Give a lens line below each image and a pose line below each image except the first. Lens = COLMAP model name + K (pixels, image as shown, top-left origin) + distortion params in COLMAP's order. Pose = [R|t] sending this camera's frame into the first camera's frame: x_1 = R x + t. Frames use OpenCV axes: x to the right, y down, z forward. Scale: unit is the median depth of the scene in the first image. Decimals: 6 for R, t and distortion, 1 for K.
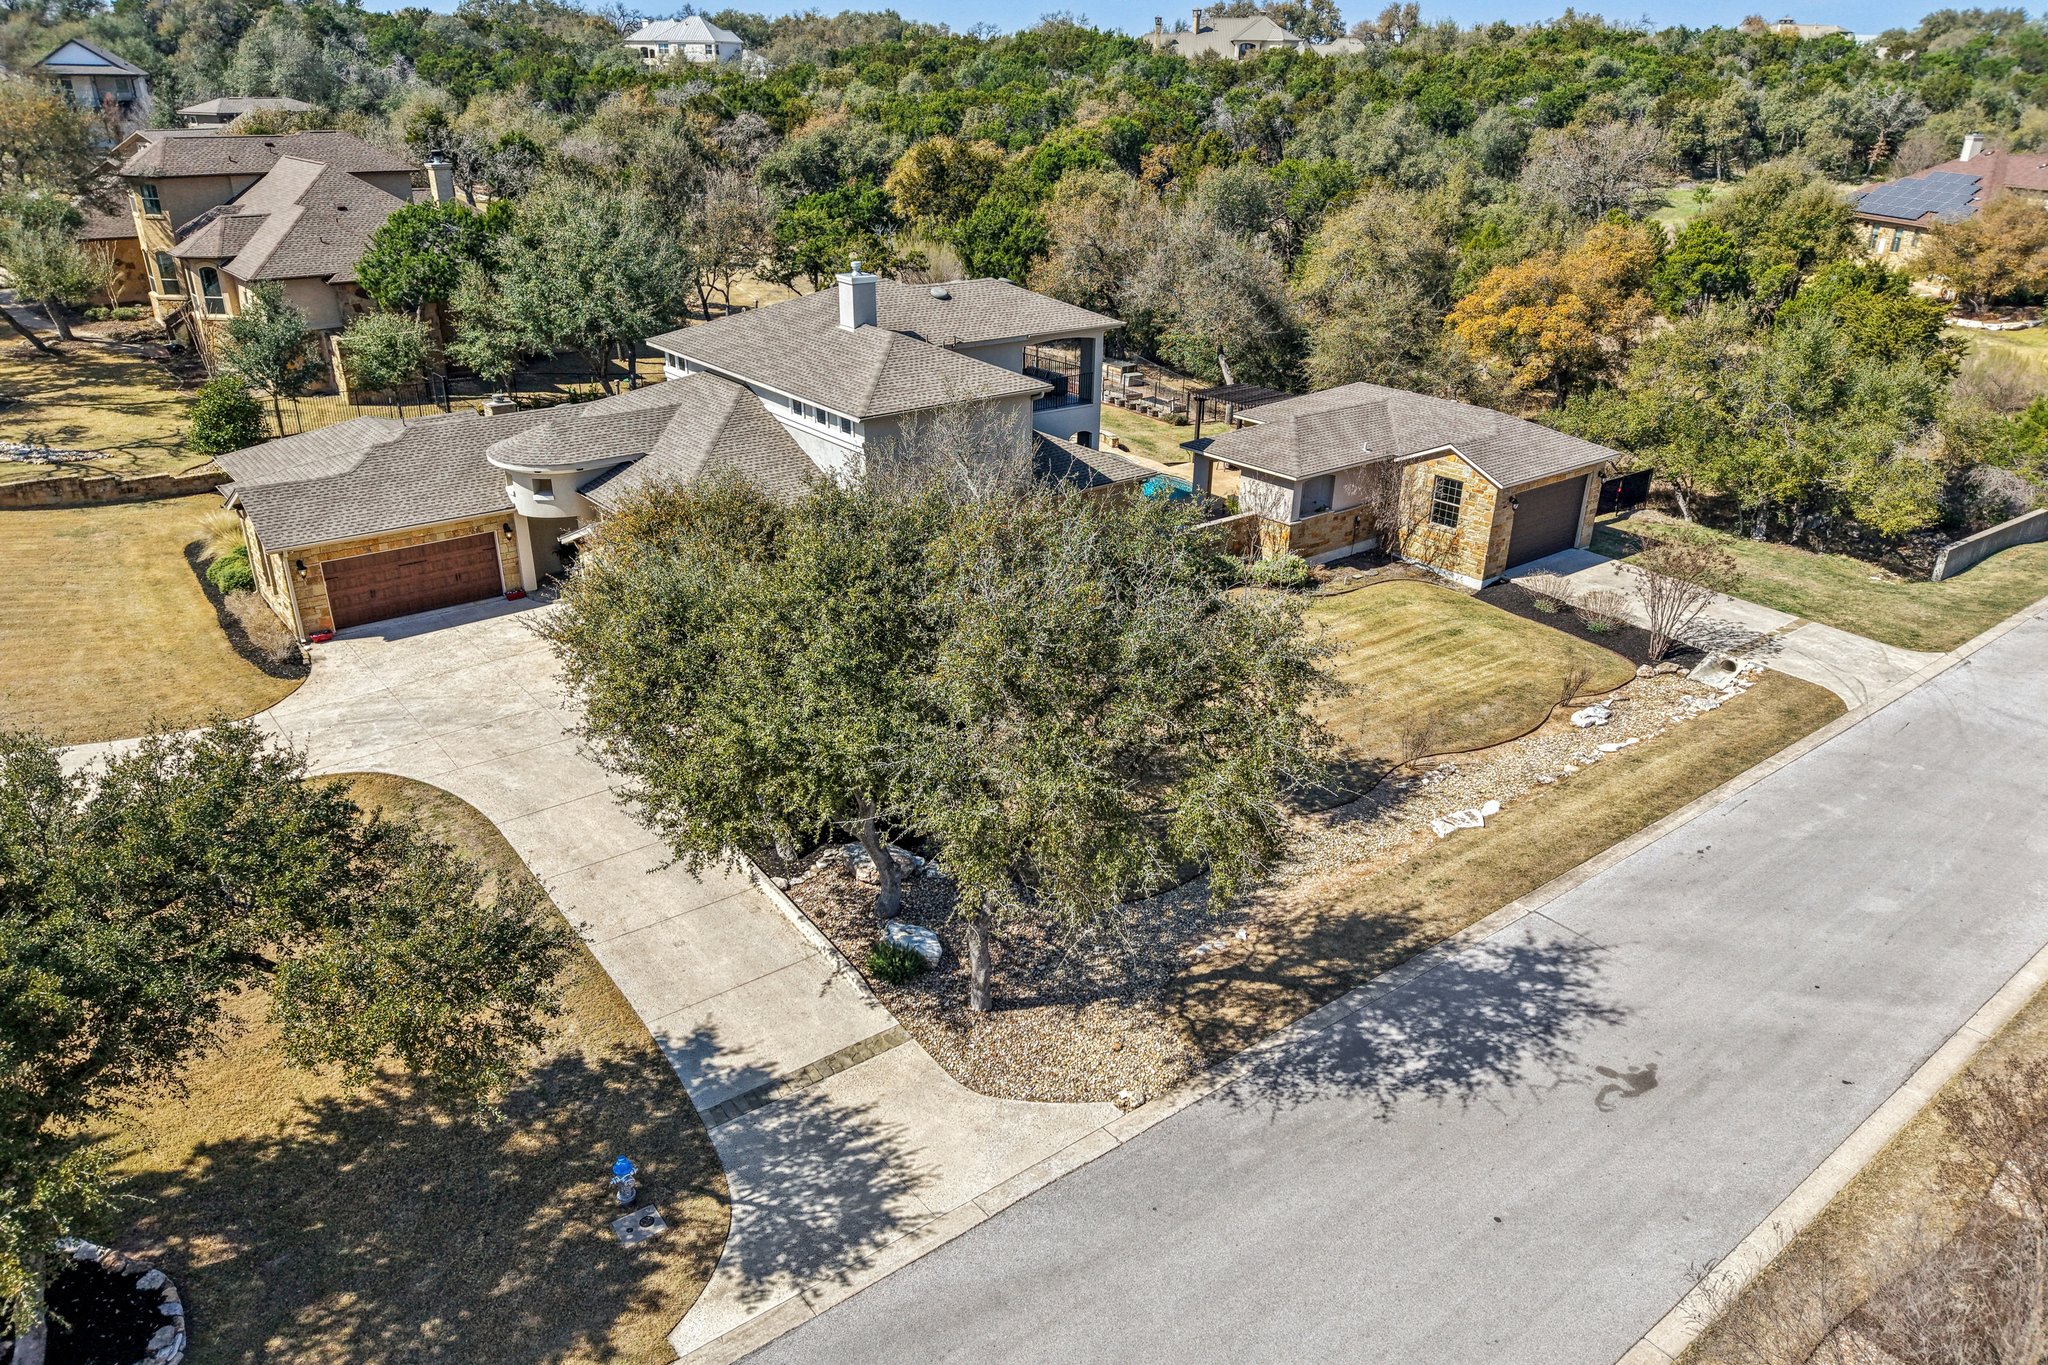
lens RADIAL K [[1375.8, 0, 1024.0], [0, 1375.8, 682.5], [0, 0, 1]] dist [0.047469, -0.055602]
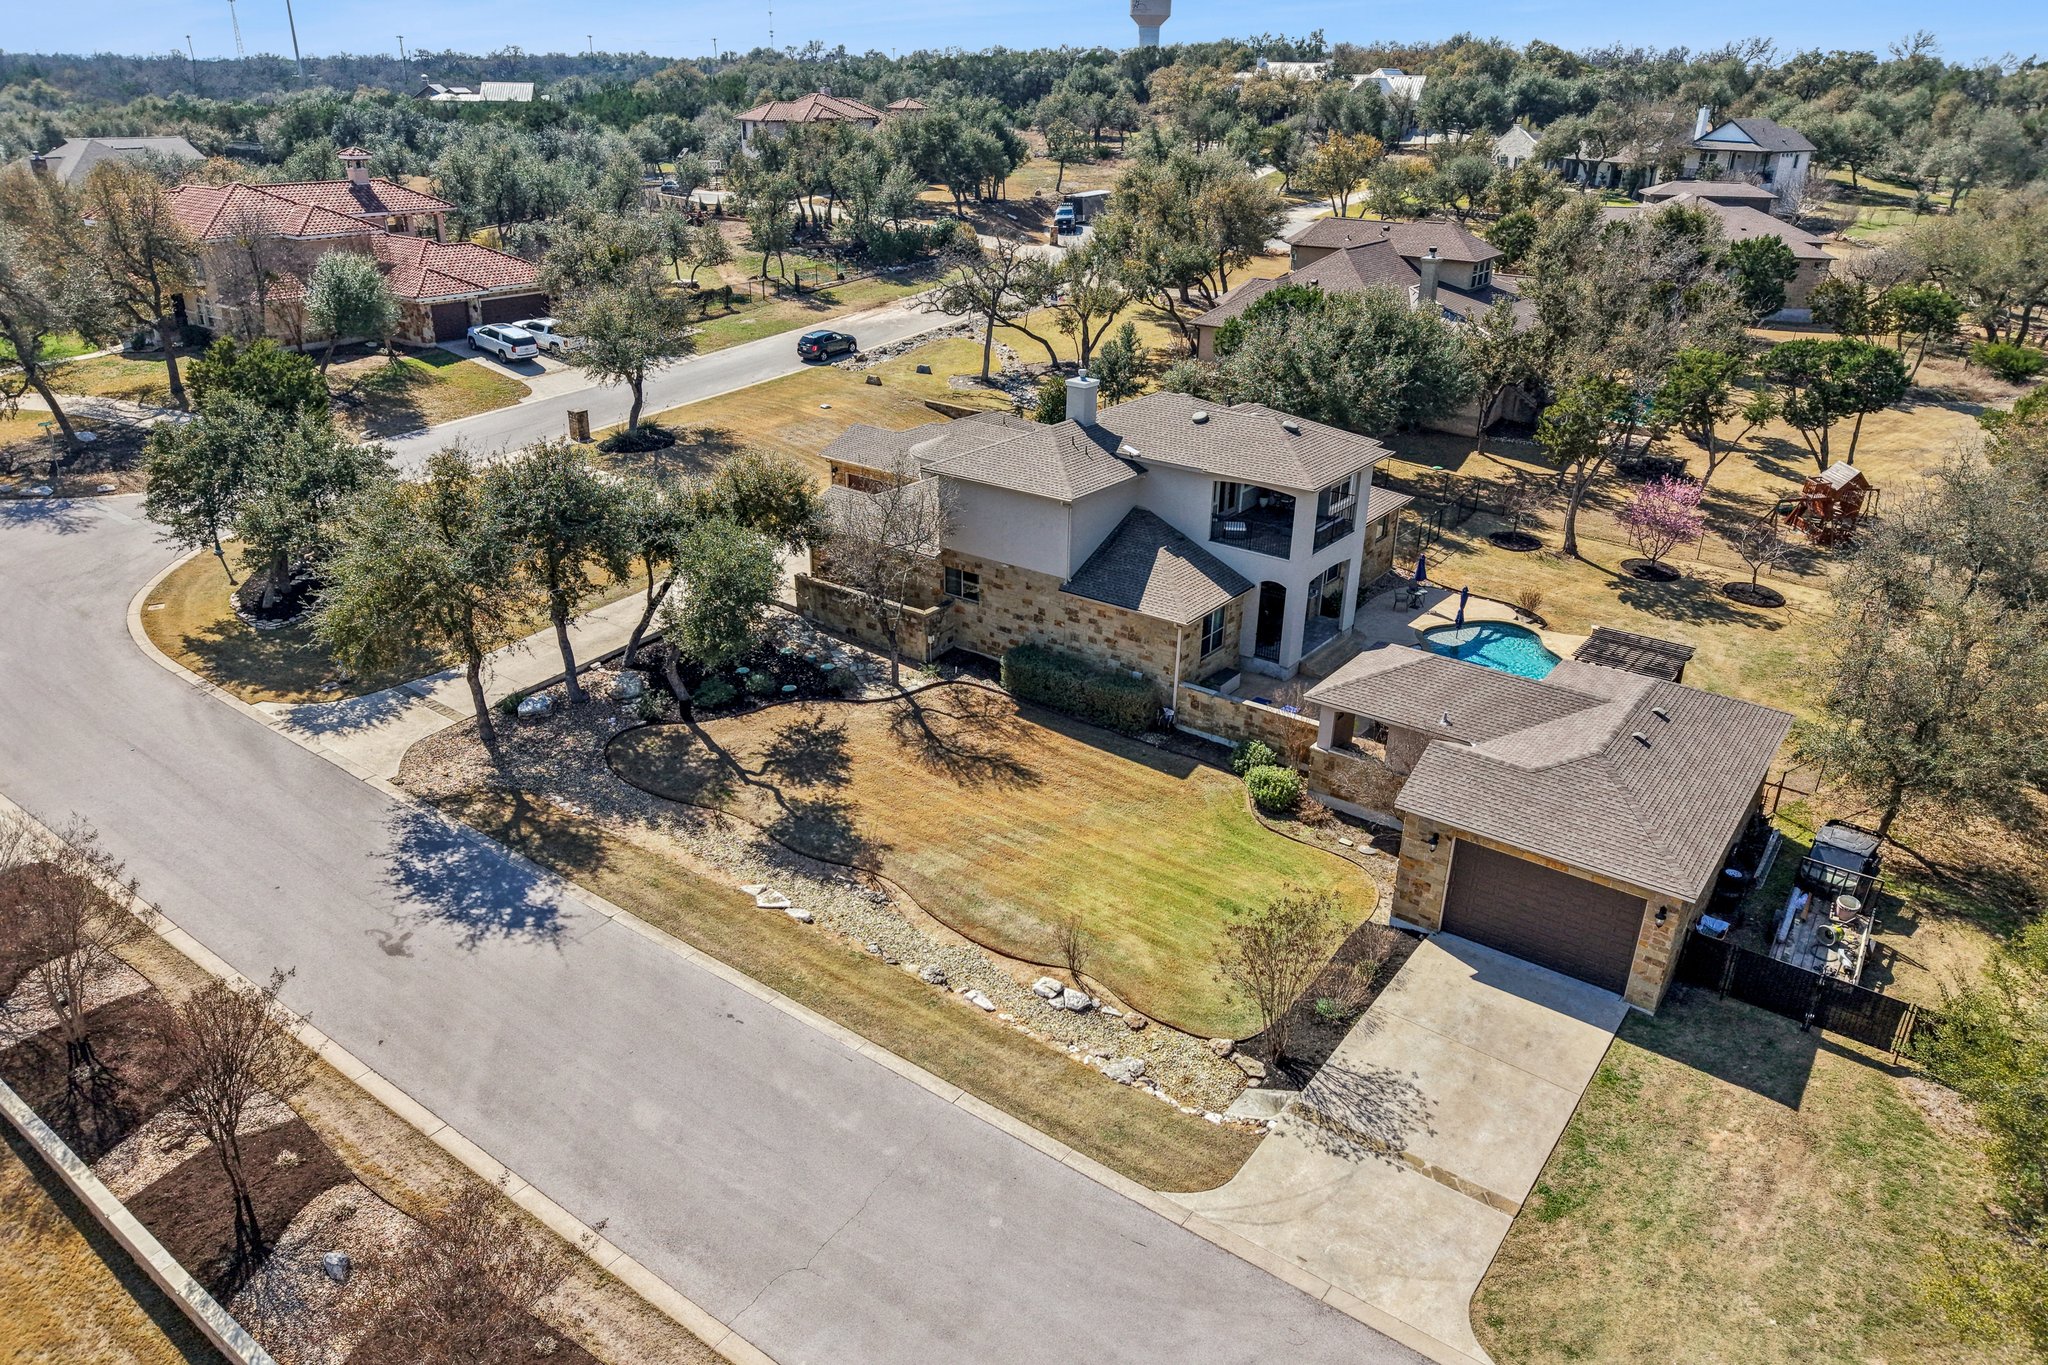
lens RADIAL K [[1379.5, 0, 1030.7], [0, 1379.5, 703.6], [0, 0, 1]] dist [0.049222, -0.052111]
pose [[0.255421, 0.390506, -0.884458, 0.829379], [-0.402271, 0.874782, 0.270063, -0.275796], [0.879169, 0.286812, 0.380527, 0.441551]]
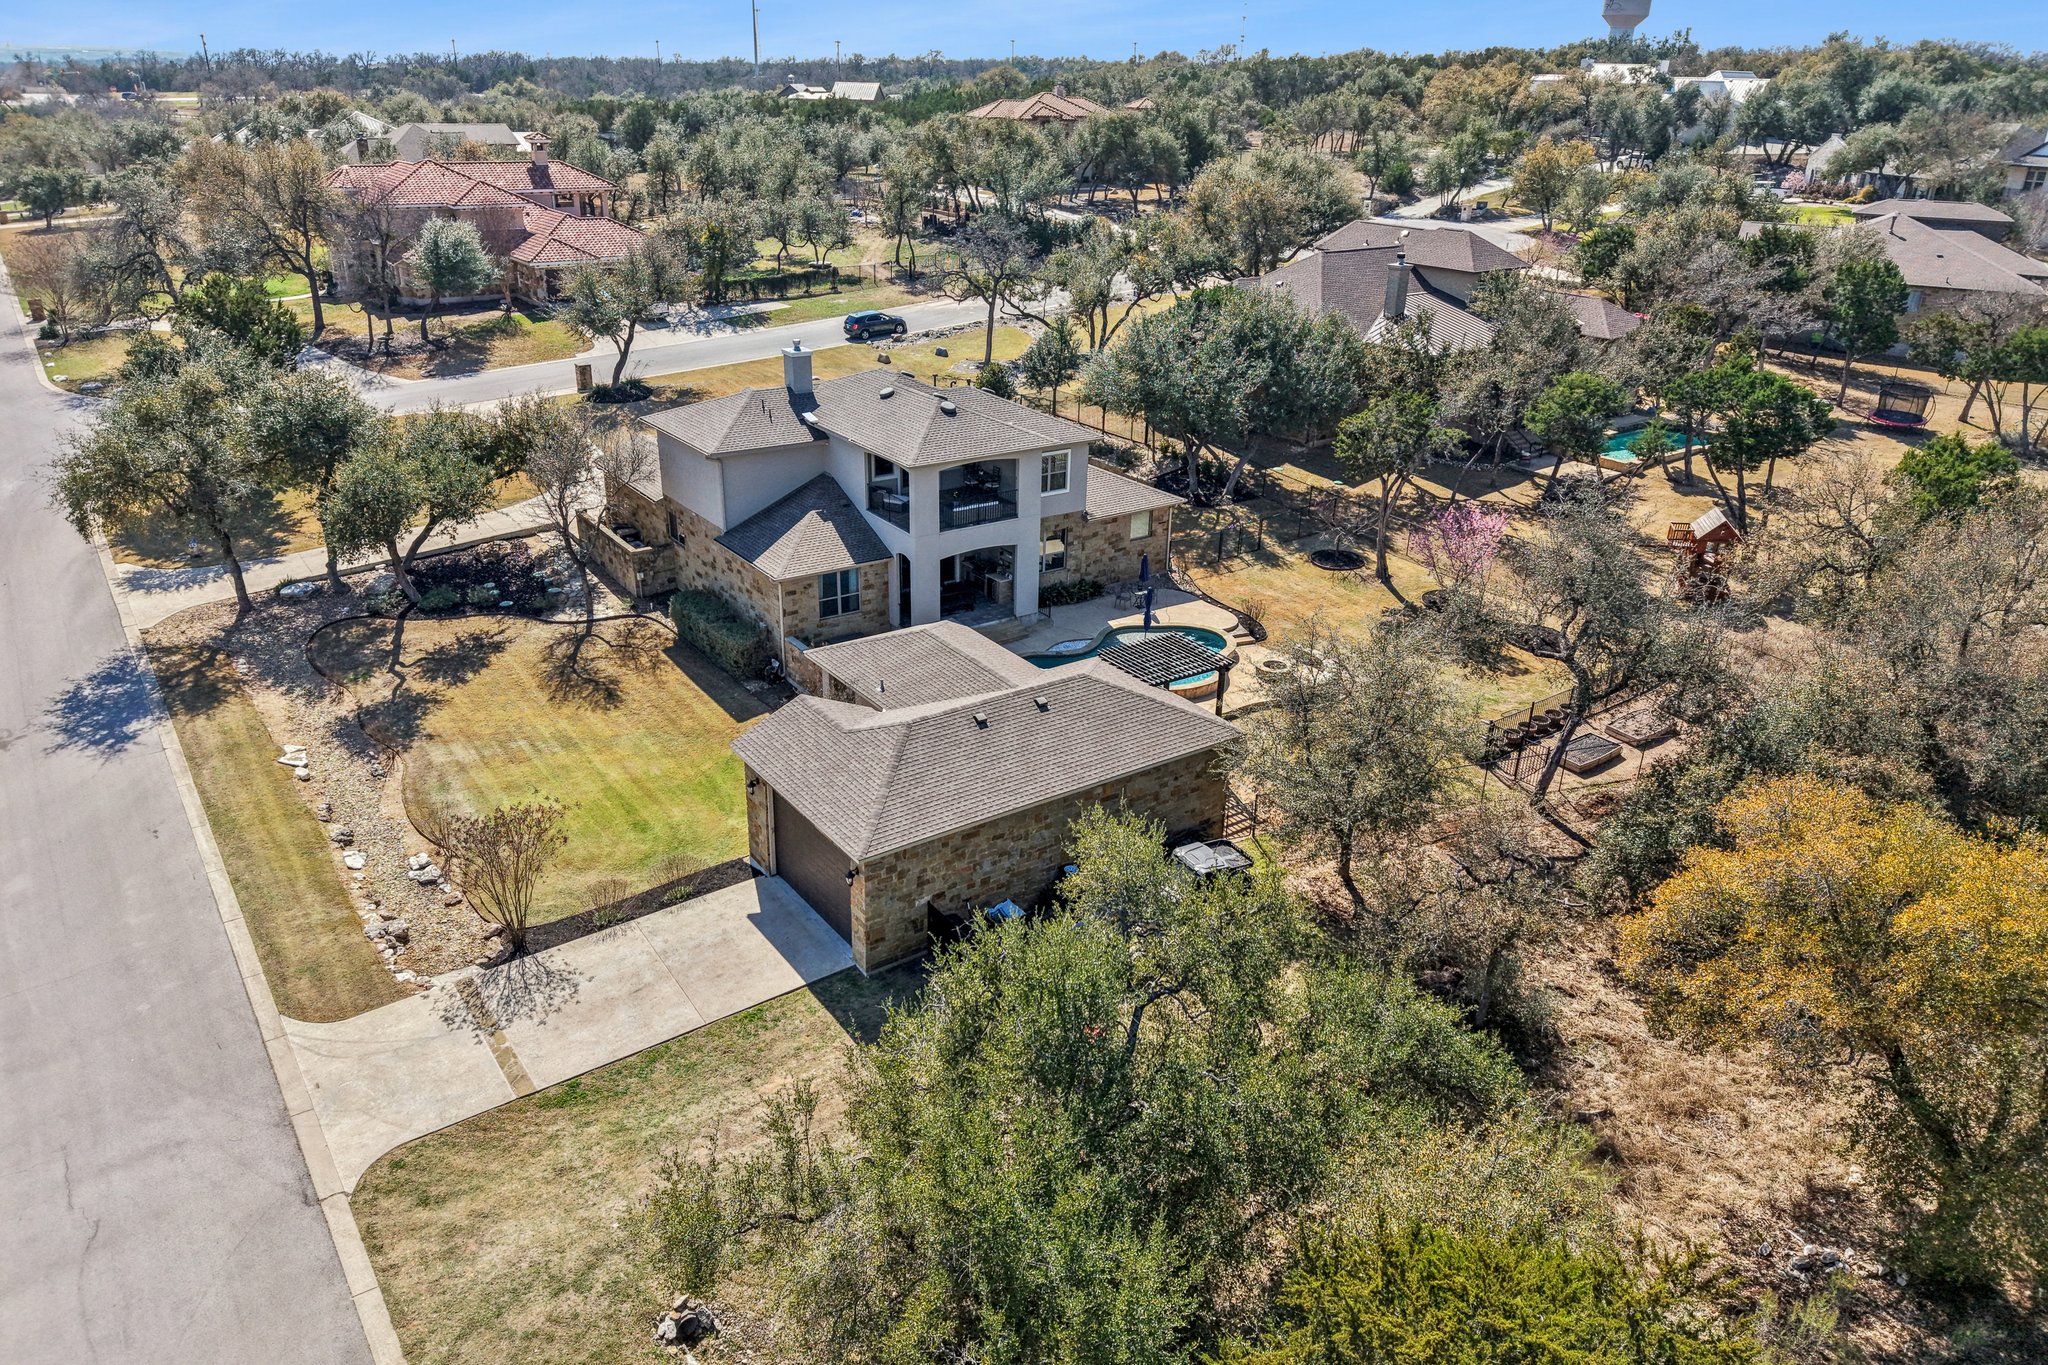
lens RADIAL K [[1415.8, 0, 1011.7], [0, 1415.8, 693.8], [0, 0, 1]] dist [0.031369, -0.024707]
pose [[-0.070004, 0.387707, -0.919121, 0.943855], [-0.423394, 0.822724, 0.379292, -0.479341], [0.903237, 0.415703, 0.106559, 0.907572]]
